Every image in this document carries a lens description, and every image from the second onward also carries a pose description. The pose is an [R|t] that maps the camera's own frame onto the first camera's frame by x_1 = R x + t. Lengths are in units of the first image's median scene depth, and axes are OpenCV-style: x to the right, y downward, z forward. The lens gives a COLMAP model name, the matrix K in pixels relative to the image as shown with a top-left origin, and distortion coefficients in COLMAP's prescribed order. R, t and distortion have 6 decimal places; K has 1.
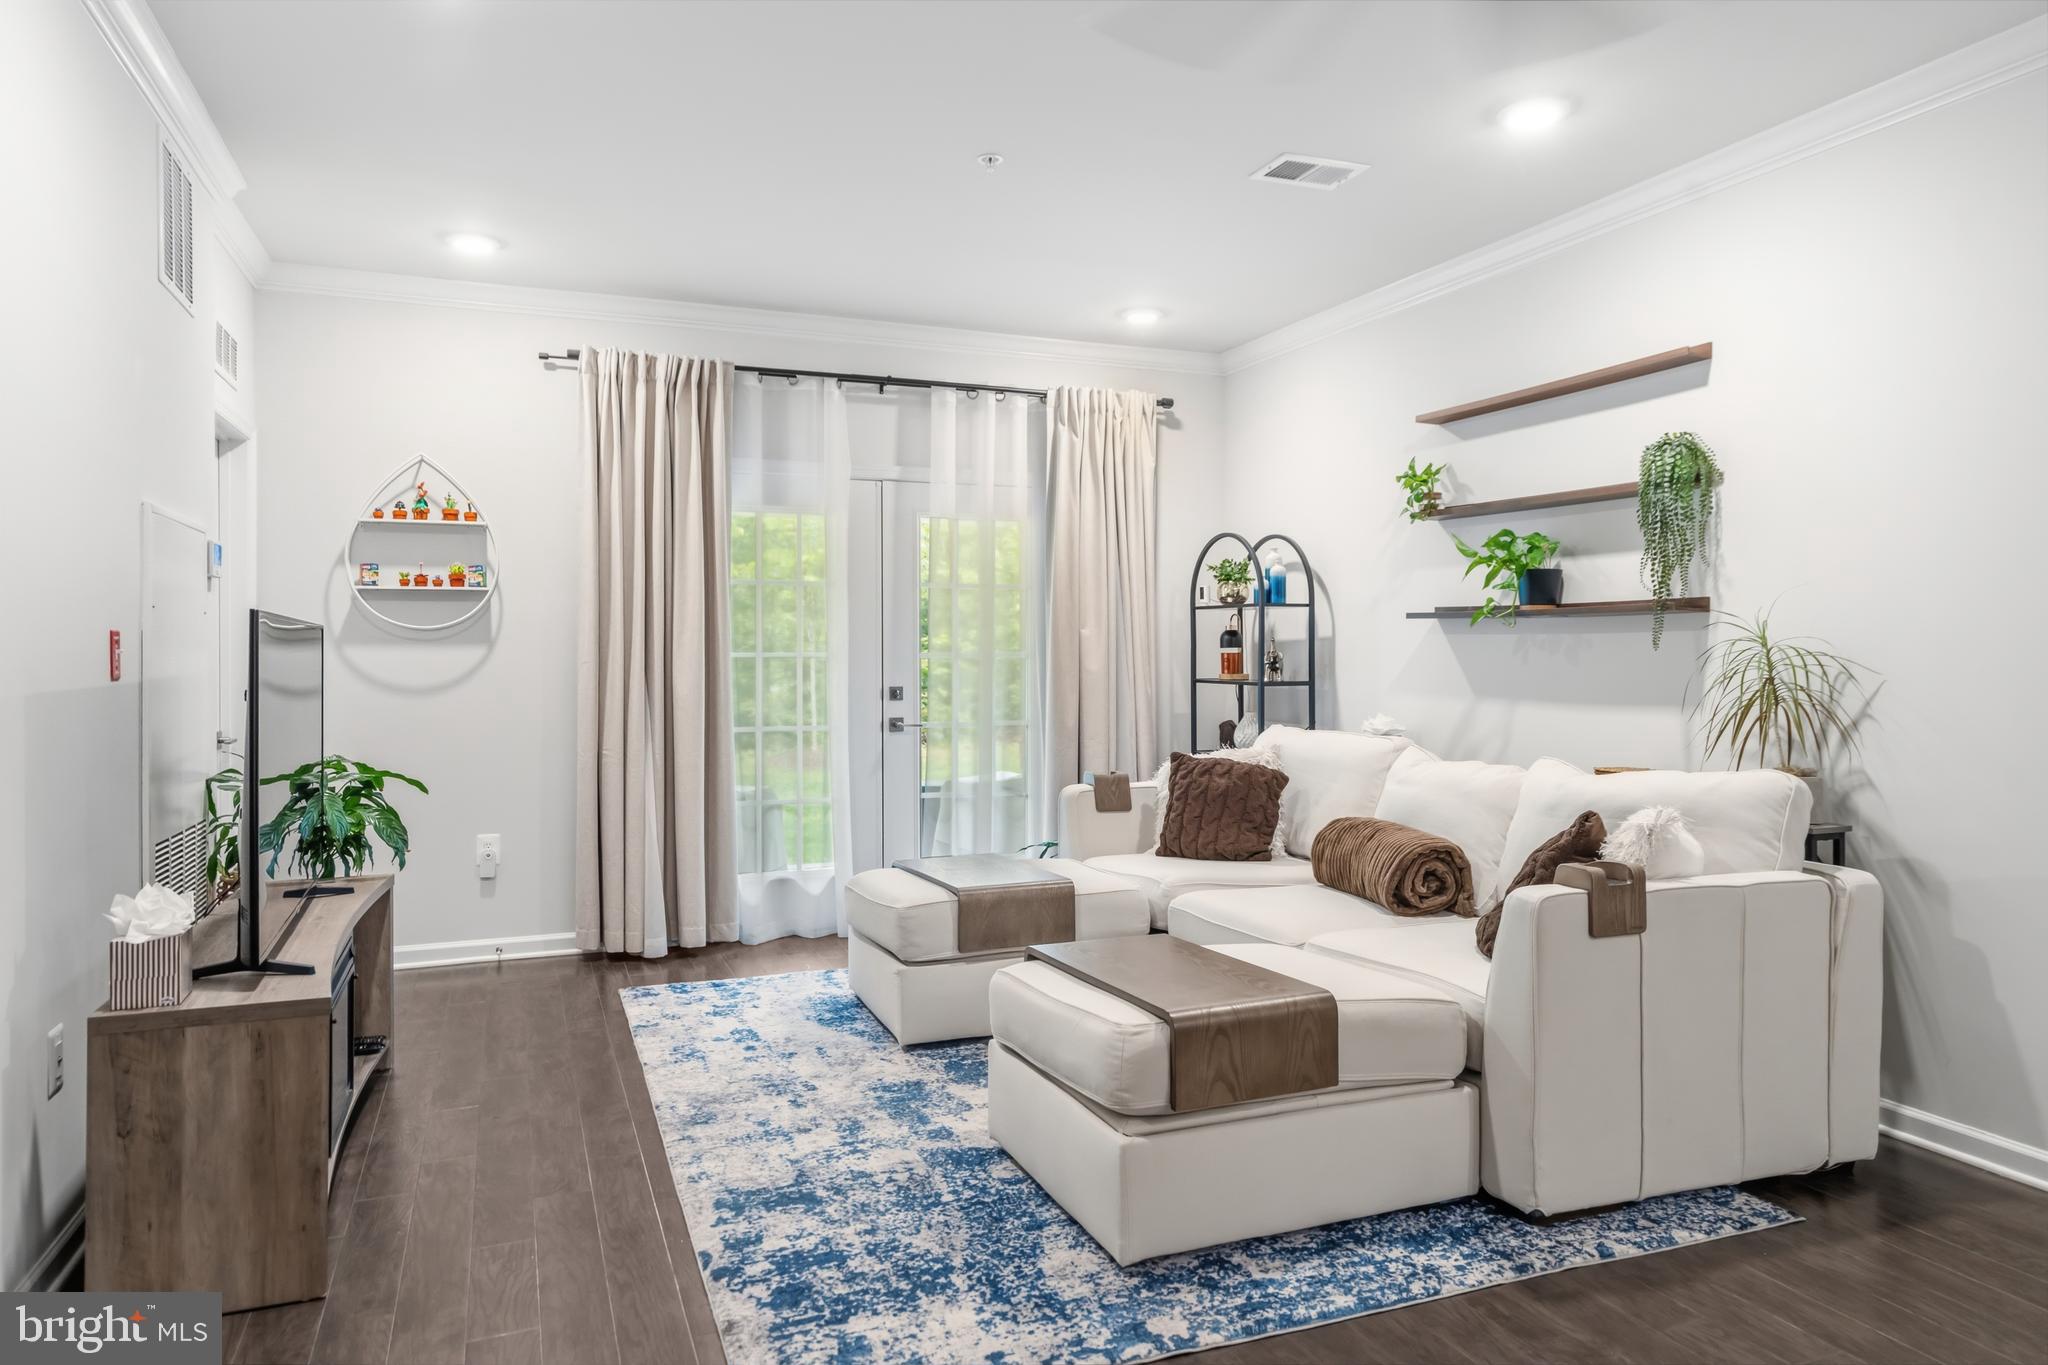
lens RADIAL K [[1283.2, 0, 1009.8], [0, 1283.2, 658.0], [0, 0, 1]] dist [0.007600, 0.002458]
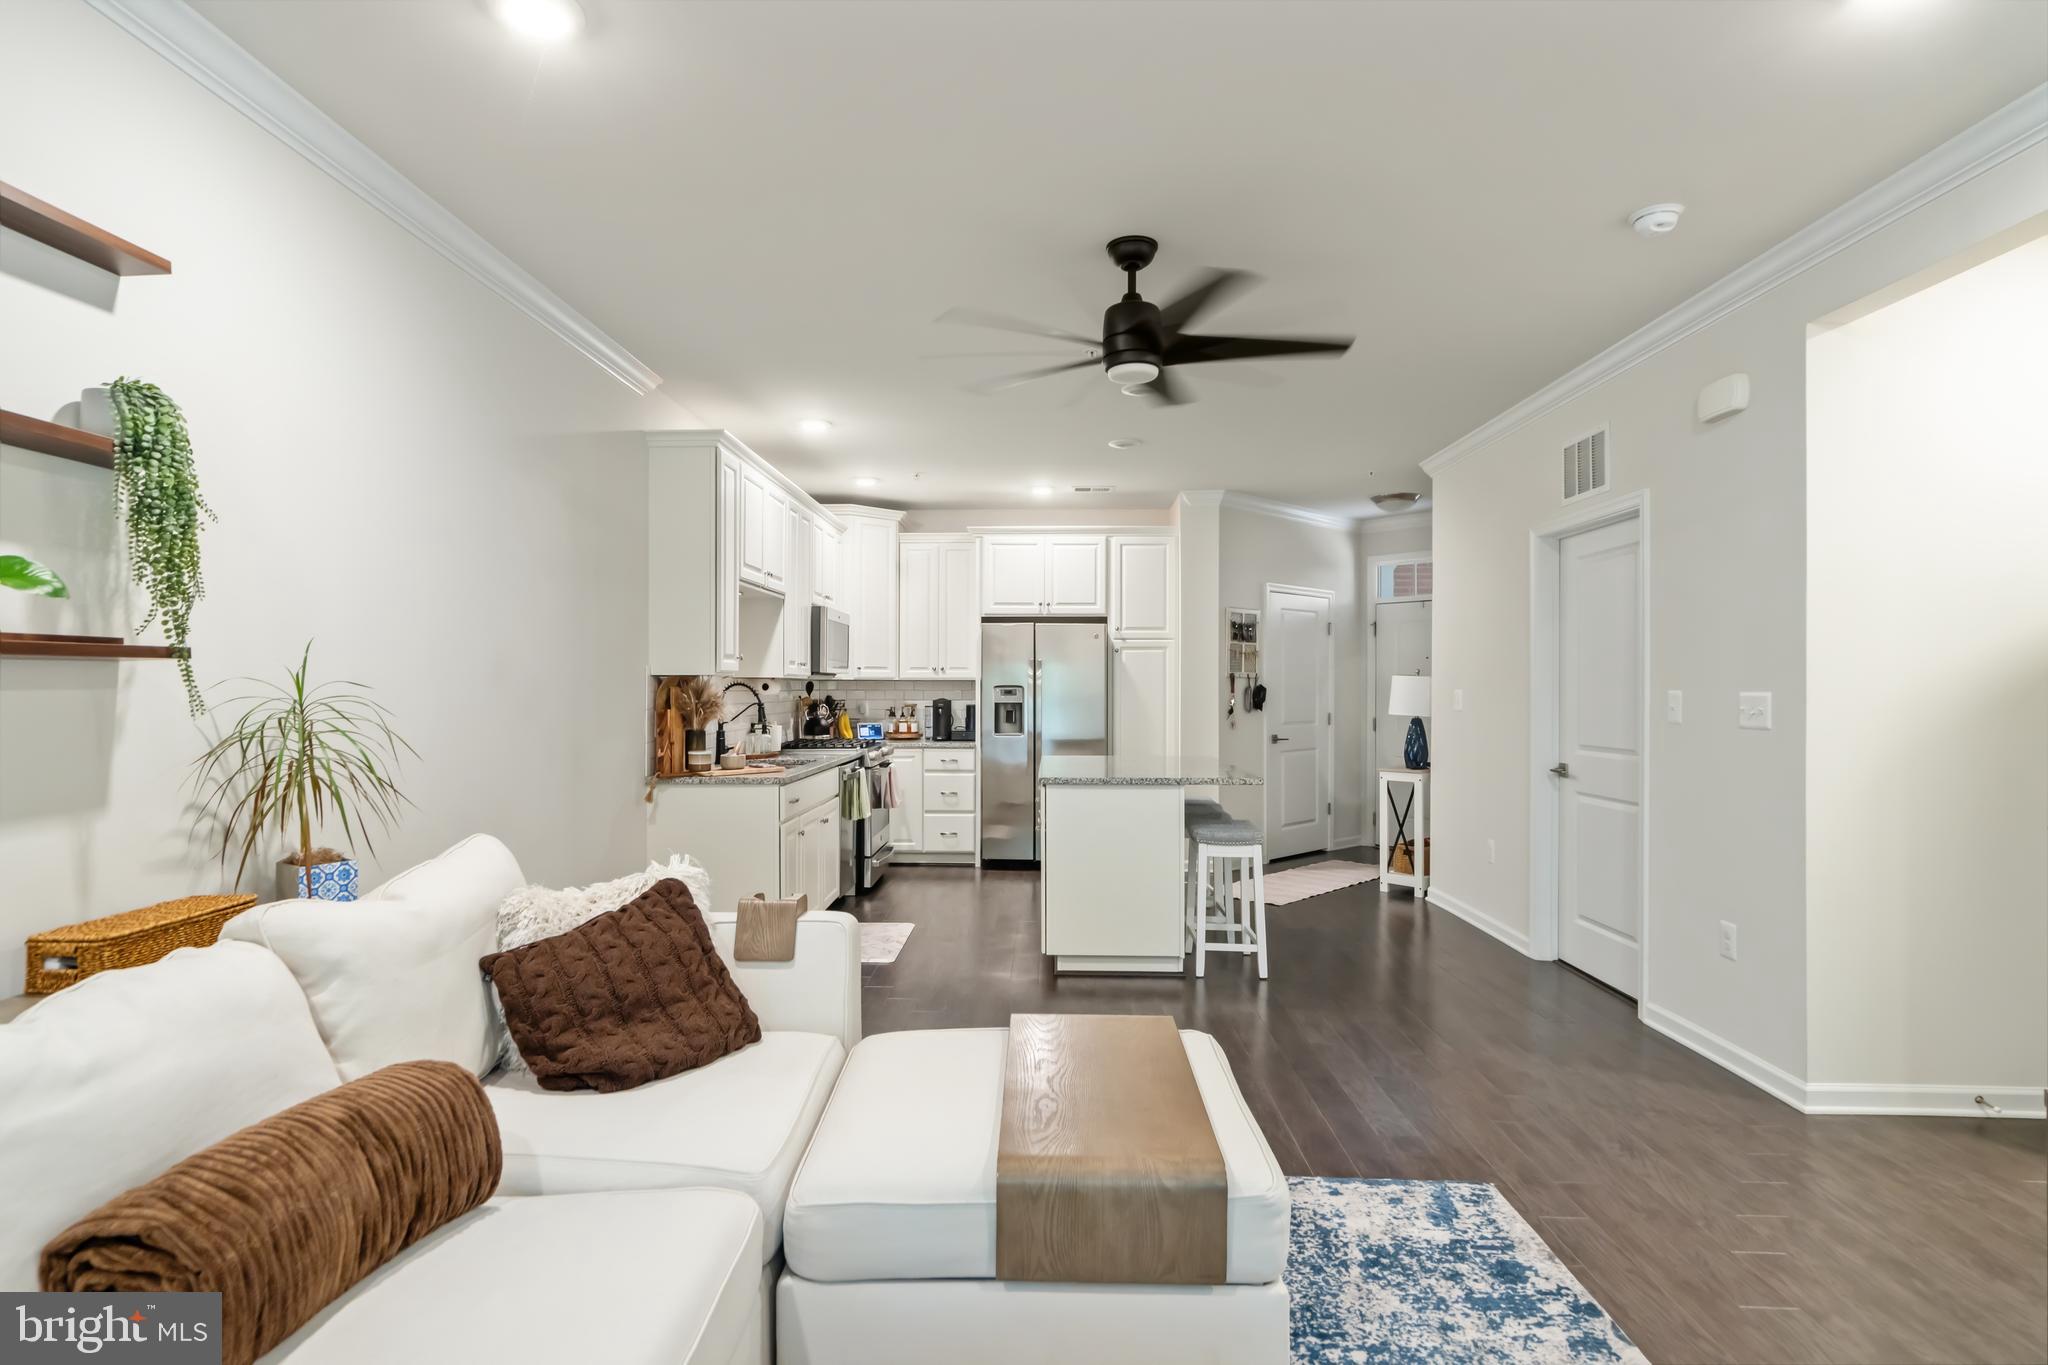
lens RADIAL K [[1049.6, 0, 1024.0], [0, 1049.6, 682.5], [0, 0, 1]] dist [0.019701, -0.000057]
pose [[-0.921355, -0.000886, 0.388721, -0.085605], [-0.000707, 1.000000, 0.000603, -0.024382], [-0.388722, 0.000281, -0.921355, 1.268097]]
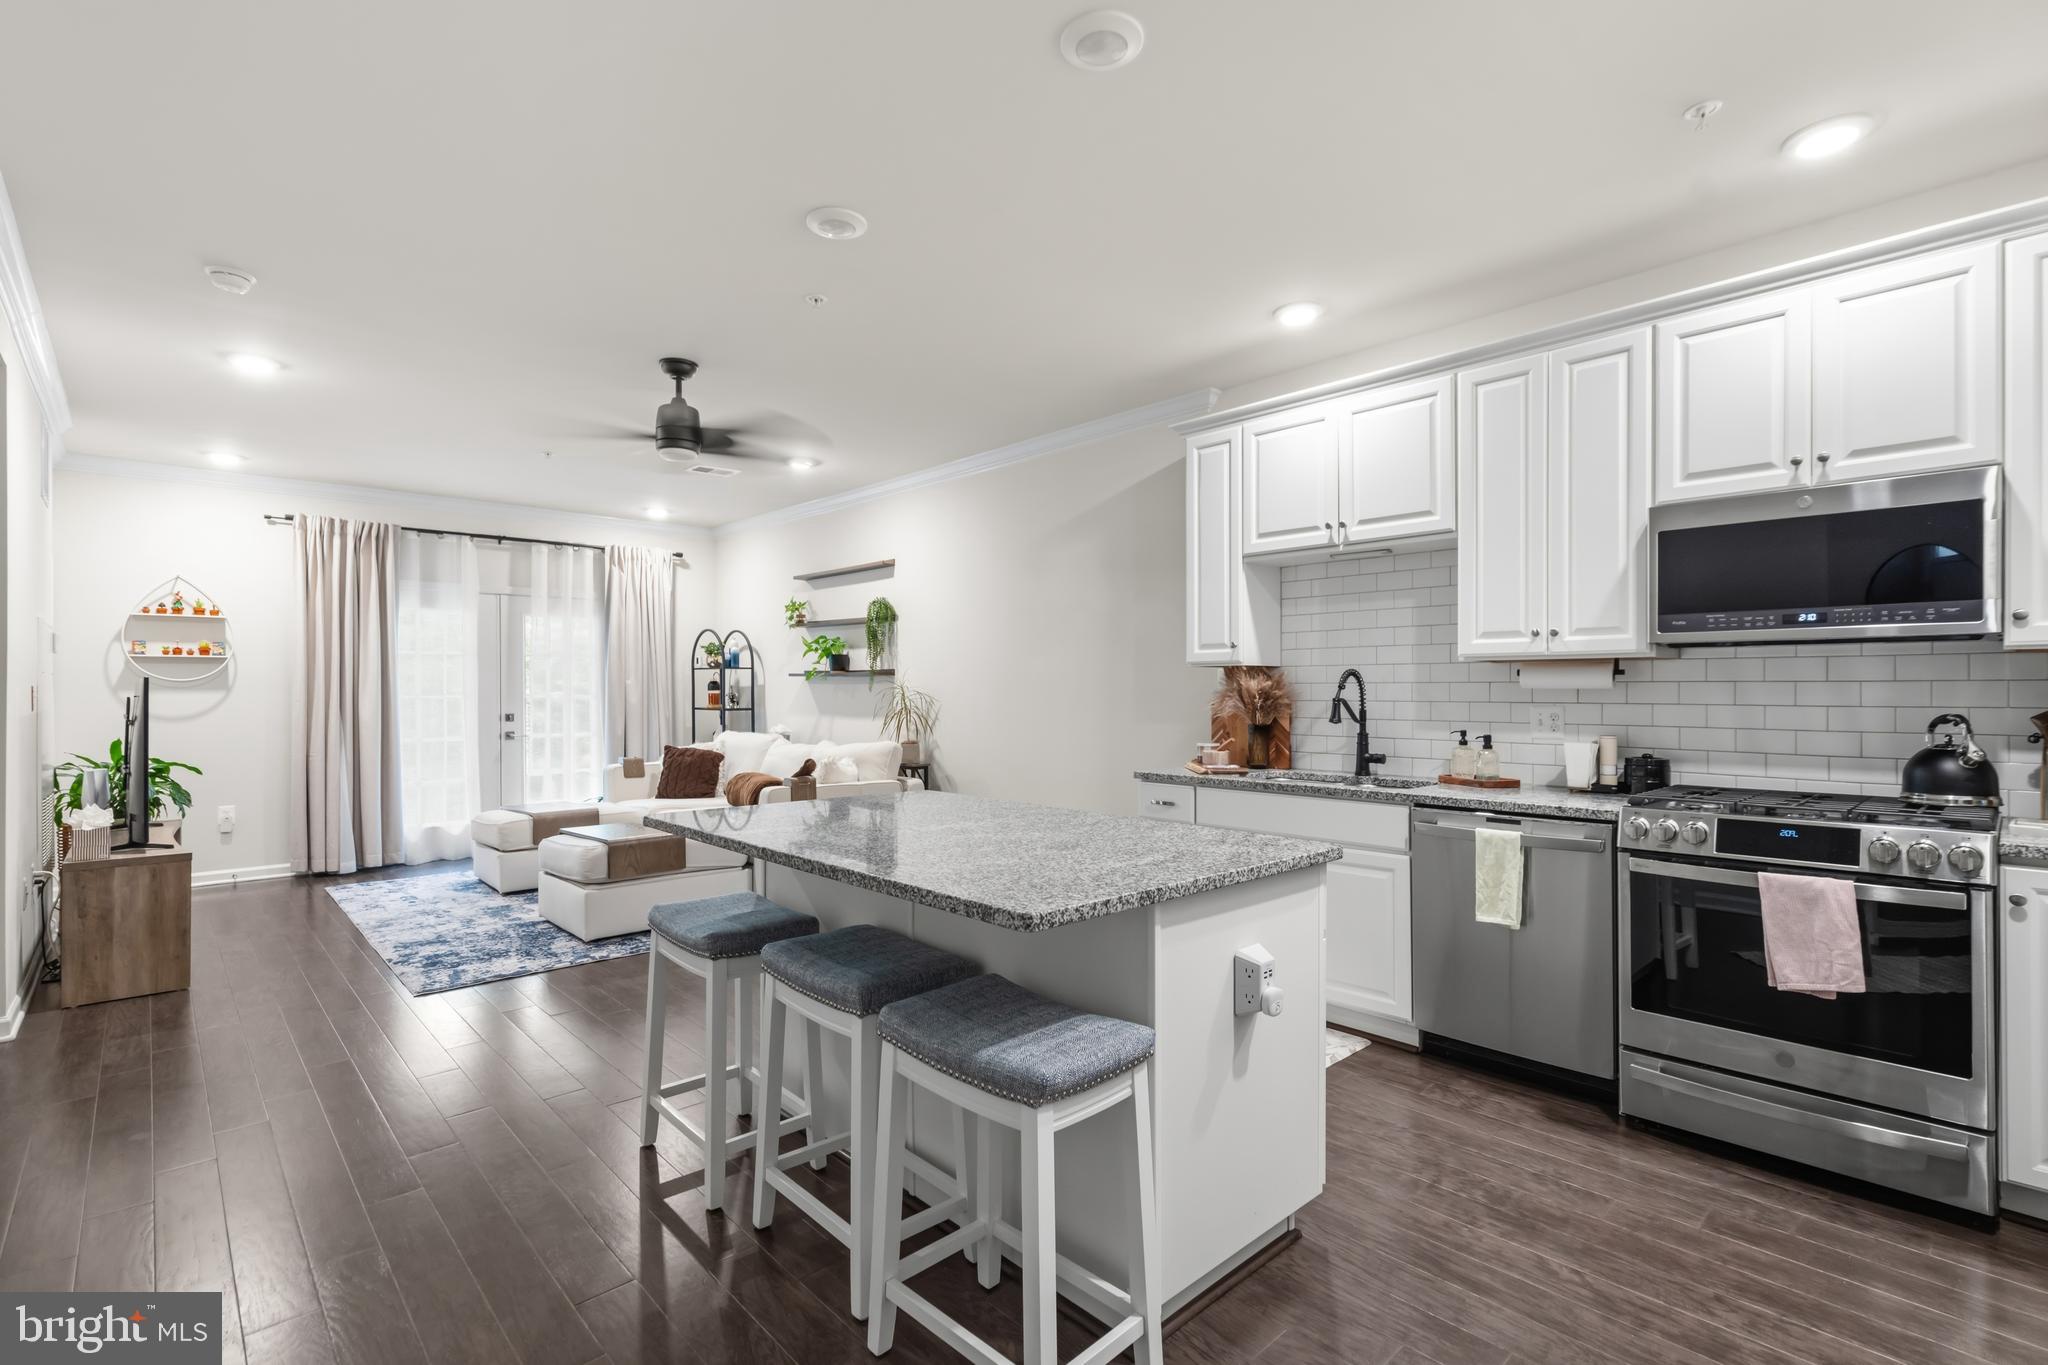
lens RADIAL K [[951.0, 0, 1013.9], [0, 951.0, 688.5], [0, 0, 1]] dist [0.002706, 0.000276]
pose [[0.934223, -0.002278, 0.356681, 0.130119], [0.004493, 0.999975, -0.005380, -0.002304], [-0.356660, 0.006628, 0.934211, -0.647135]]
